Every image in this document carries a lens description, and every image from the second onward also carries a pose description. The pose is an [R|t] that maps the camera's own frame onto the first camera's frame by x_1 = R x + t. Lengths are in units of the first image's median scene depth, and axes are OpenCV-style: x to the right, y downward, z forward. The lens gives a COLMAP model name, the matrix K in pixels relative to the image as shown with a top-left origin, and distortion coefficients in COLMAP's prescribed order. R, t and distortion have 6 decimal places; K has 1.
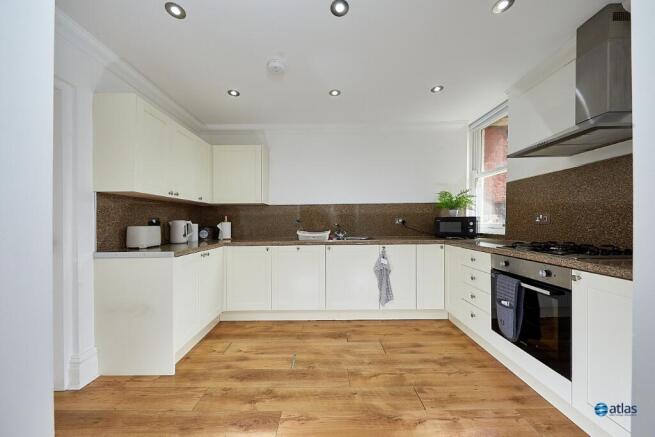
lens RADIAL K [[229.5, 0, 327.5], [0, 229.5, 218.5], [0, 0, 1]] dist [0.000039, 0.000000]
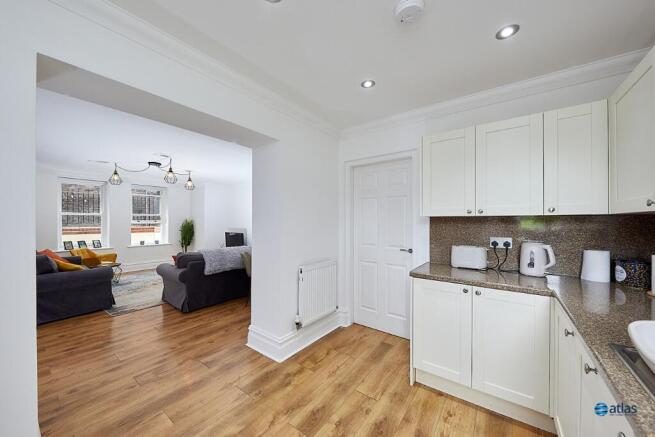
lens RADIAL K [[237.8, 0, 325.9], [0, 237.8, 228.6], [0, 0, 1]] dist [0.035606, 0.000007]
pose [[-0.606586, 0.000341, -0.795018, 0.424690], [0.006033, 0.999973, -0.004175, -0.047446], [0.794995, -0.007329, -0.606571, 1.220569]]
